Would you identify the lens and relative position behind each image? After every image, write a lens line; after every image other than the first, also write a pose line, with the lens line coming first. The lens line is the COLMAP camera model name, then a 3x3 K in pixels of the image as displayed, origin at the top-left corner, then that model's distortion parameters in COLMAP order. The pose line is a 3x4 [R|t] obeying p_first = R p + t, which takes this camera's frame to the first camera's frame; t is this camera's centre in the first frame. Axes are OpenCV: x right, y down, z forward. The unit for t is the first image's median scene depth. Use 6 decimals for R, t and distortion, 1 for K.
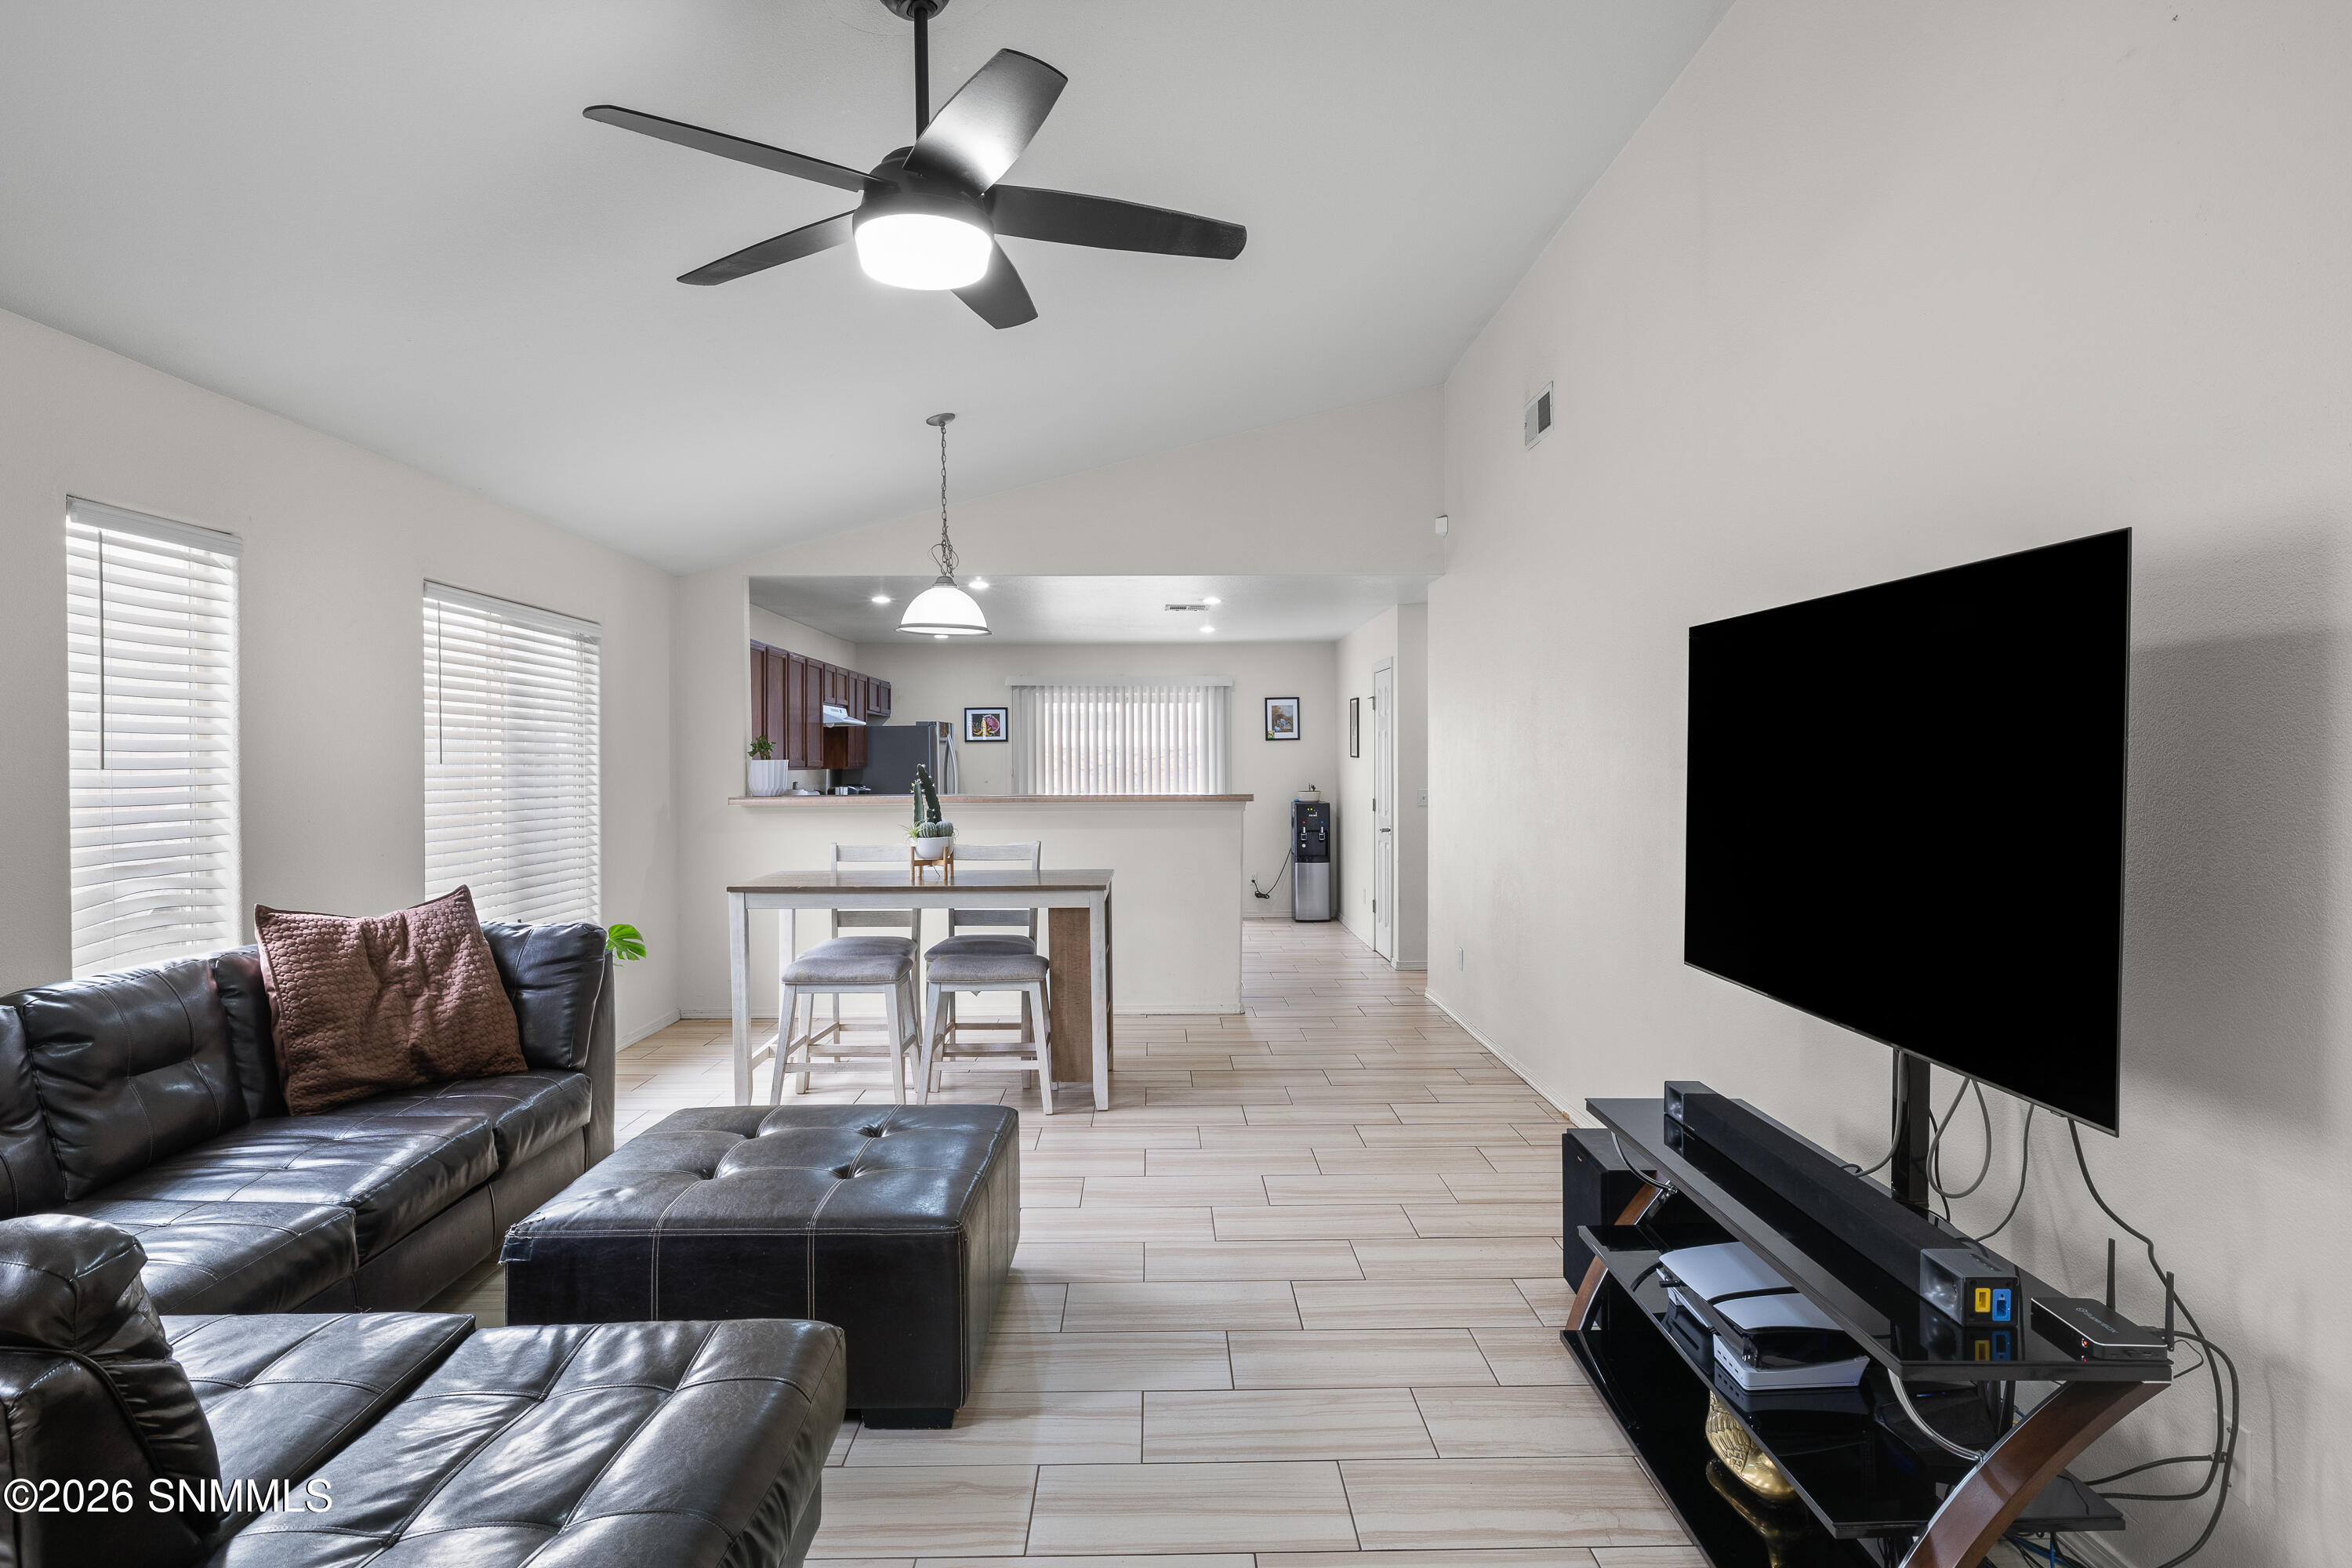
lens RADIAL K [[1347.4, 0, 1179.6], [0, 1347.4, 765.6], [0, 0, 1]] dist [-0.001983, 0.000260]
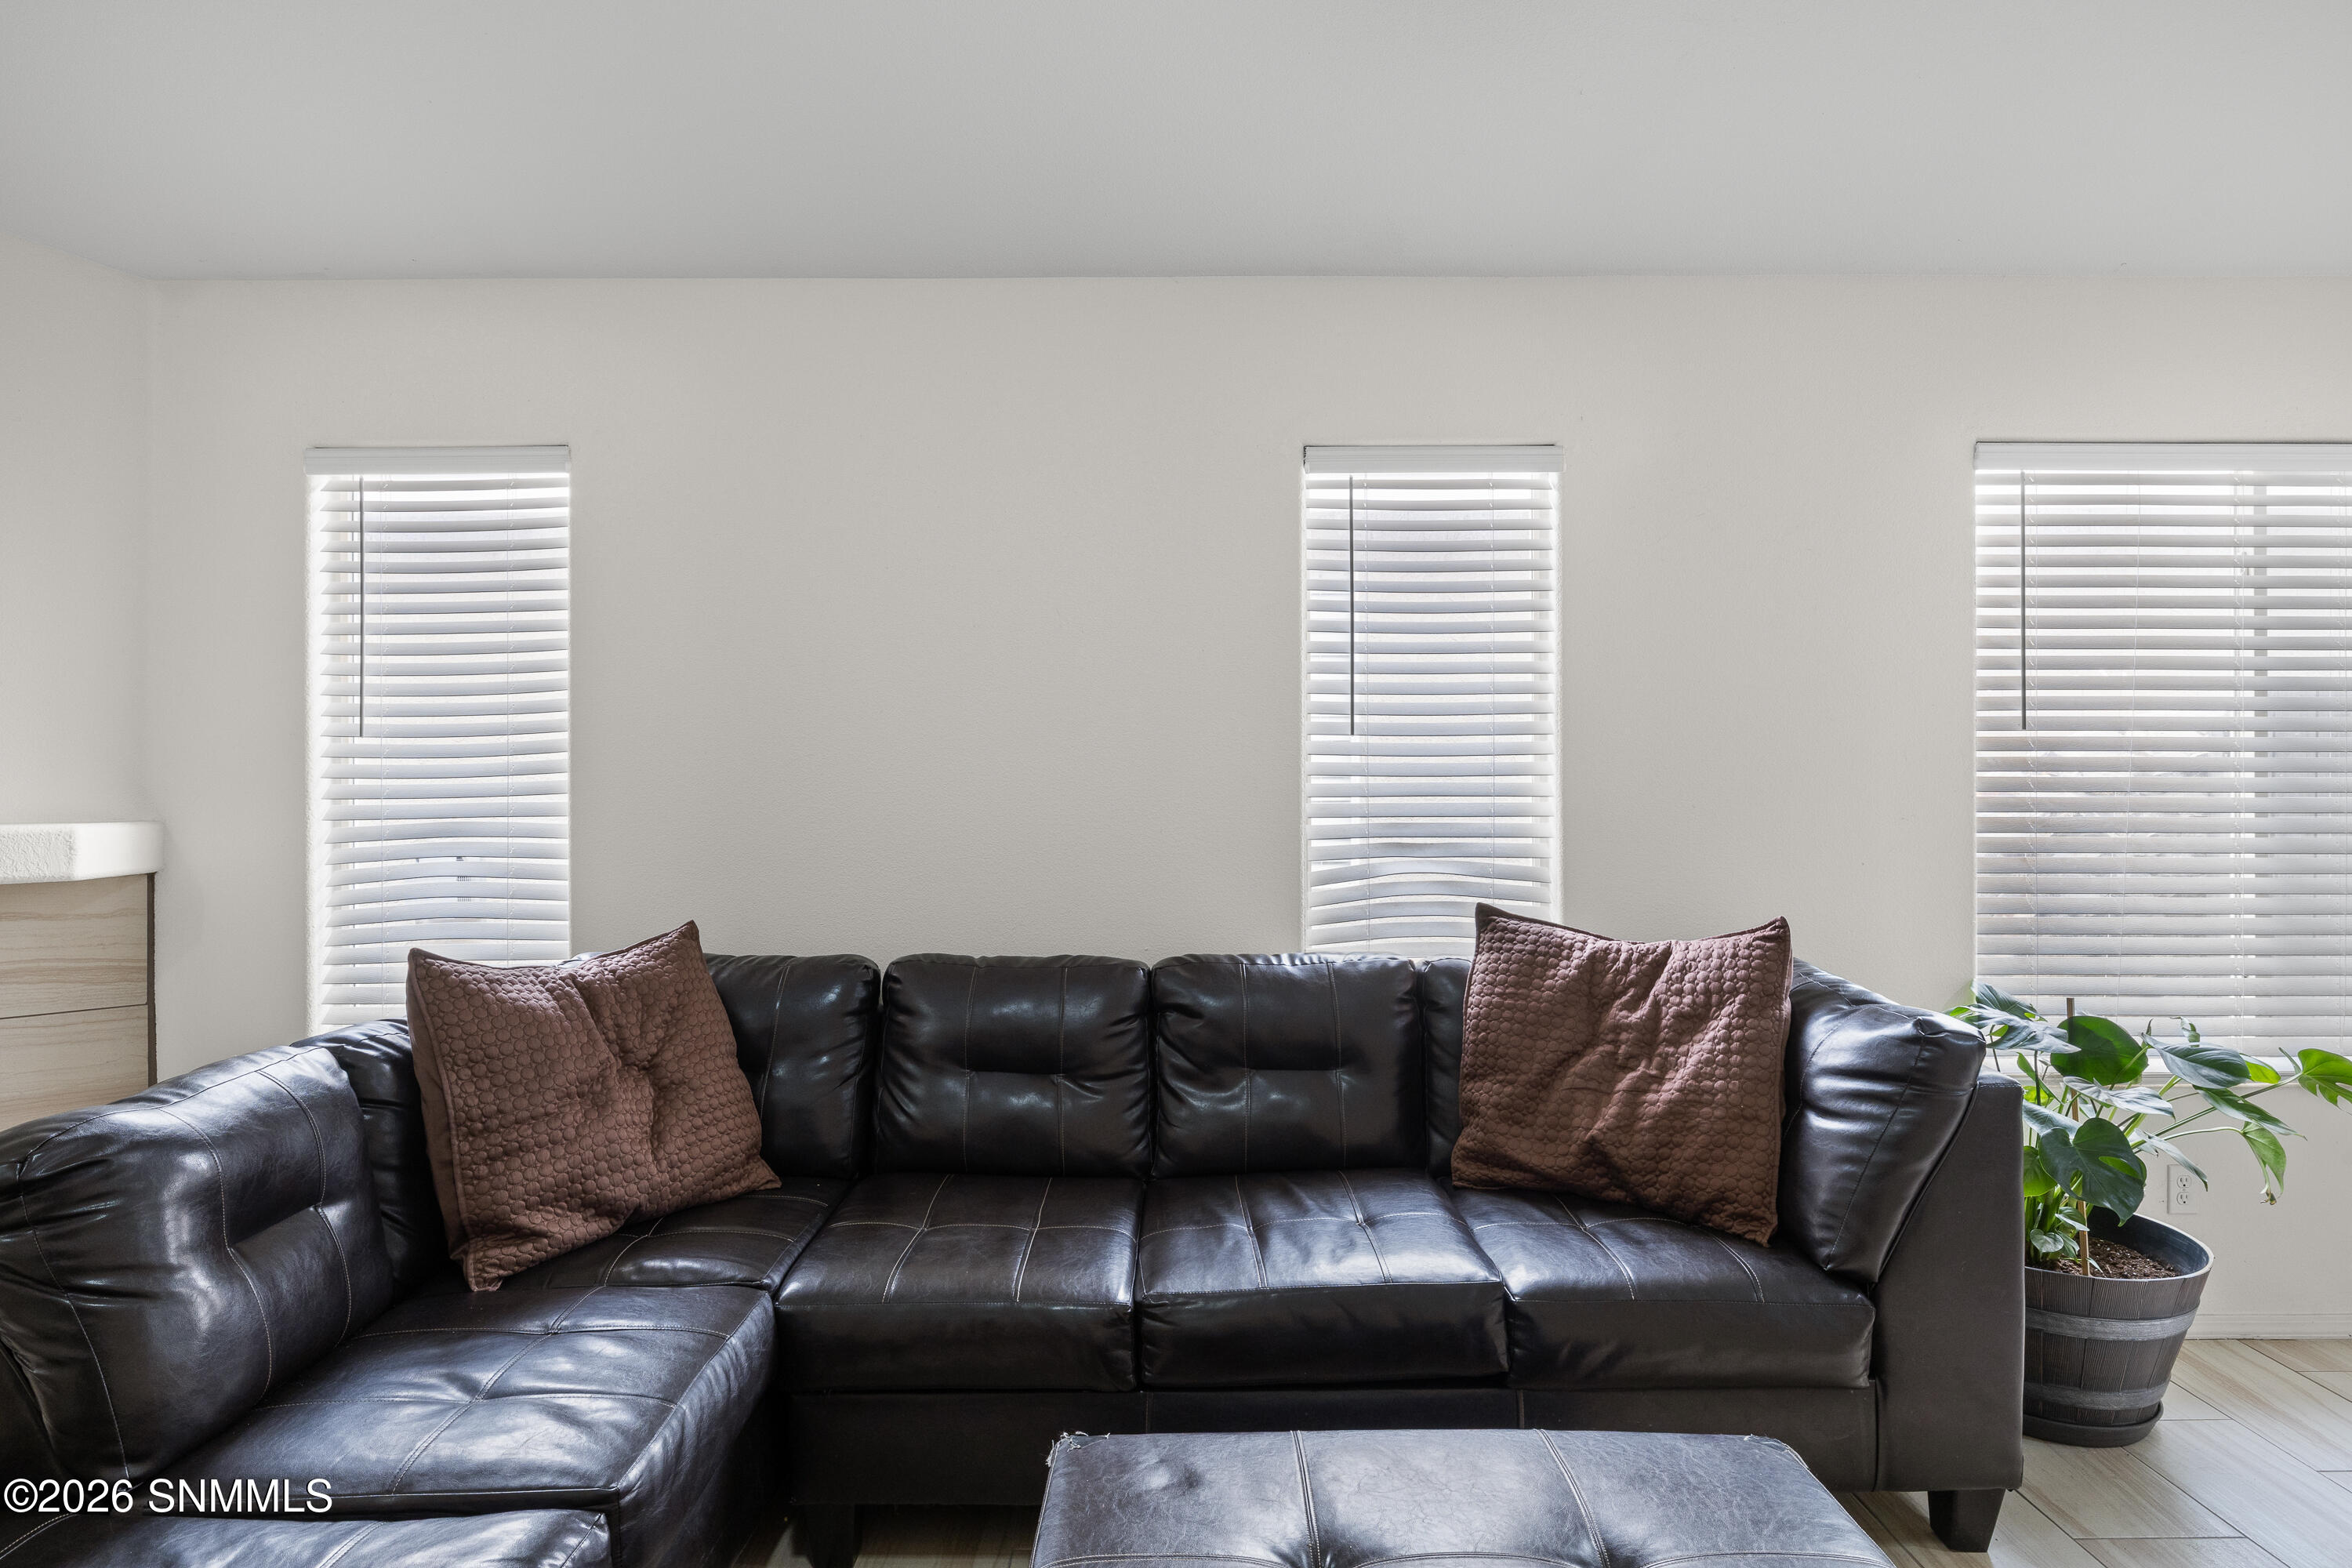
lens RADIAL K [[1347.4, 0, 1179.6], [0, 1347.4, 765.6], [0, 0, 1]] dist [-0.001983, 0.000260]
pose [[-0.017217, 0.007864, -0.999821, 0.050624], [-0.003916, 0.999961, 0.007933, 0.007169], [0.999844, 0.004052, -0.017186, 0.369179]]
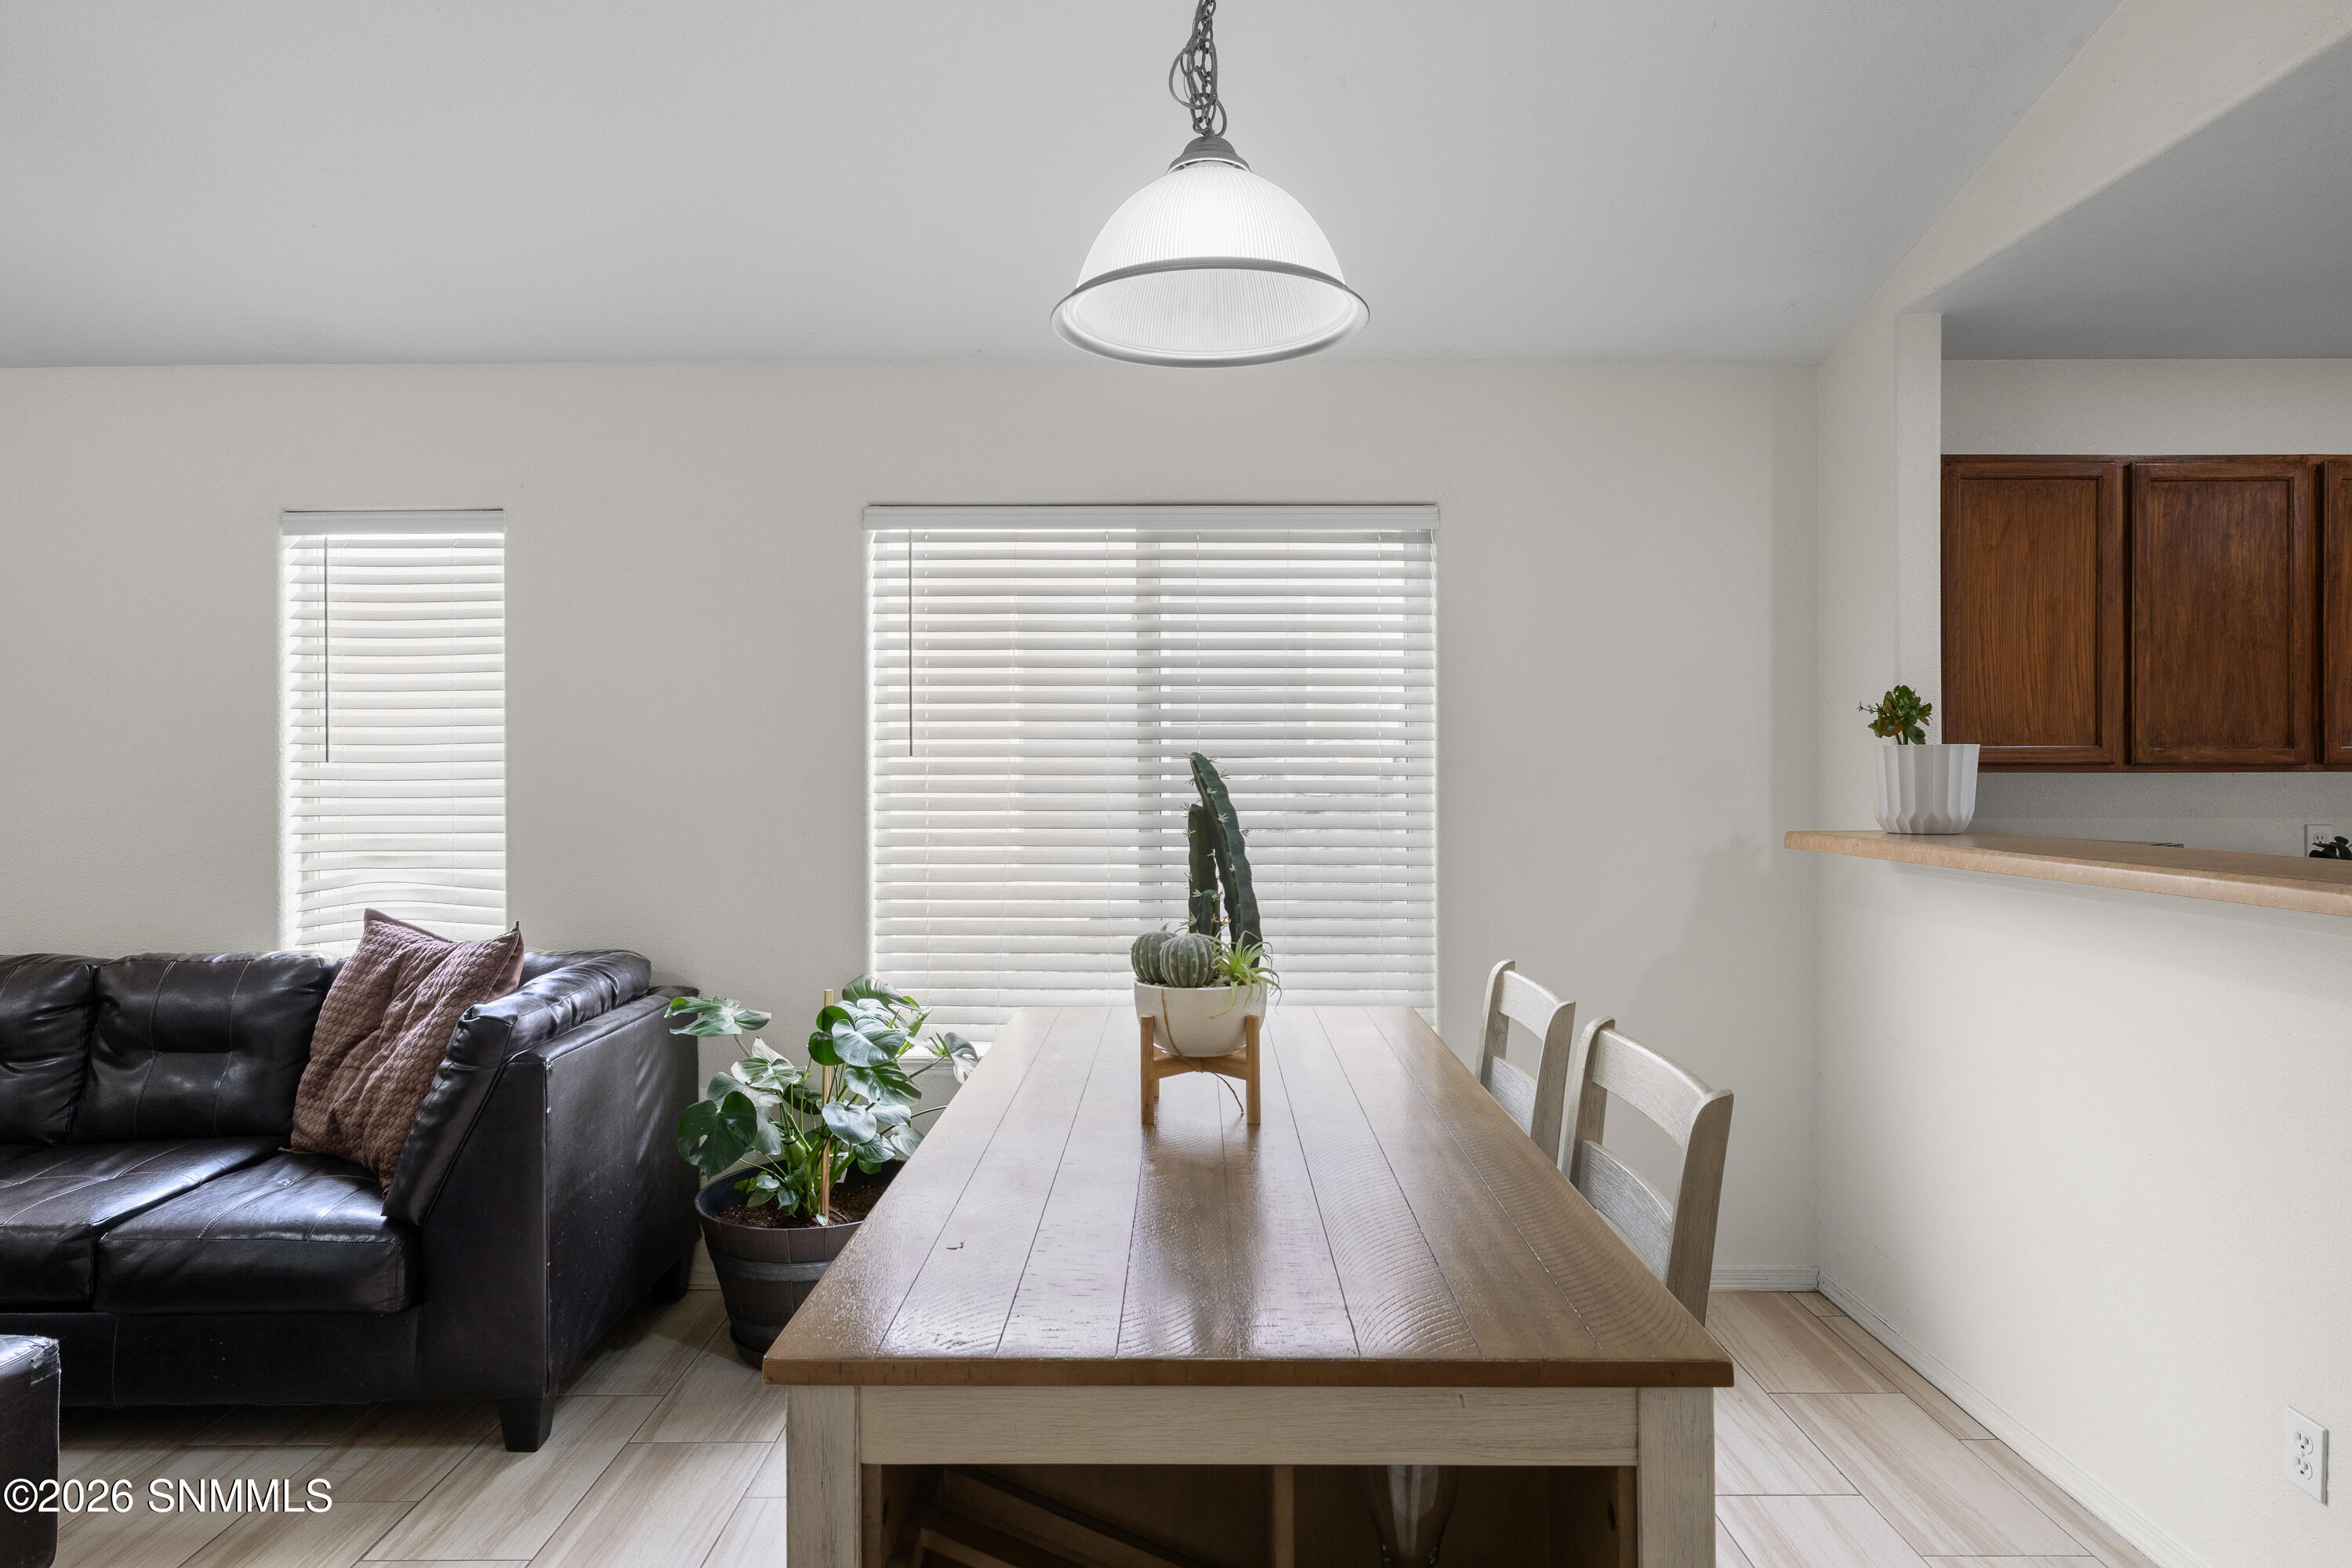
lens RADIAL K [[1165.6, 0, 1088.5], [0, 1165.6, 808.8], [0, 0, 1]] dist [-0.003822, 0.000072]
pose [[-0.021022, 0.029580, -0.999341, 0.042935], [0.000049, 0.999562, 0.029585, 0.004496], [0.999779, 0.000573, -0.021014, 0.741805]]
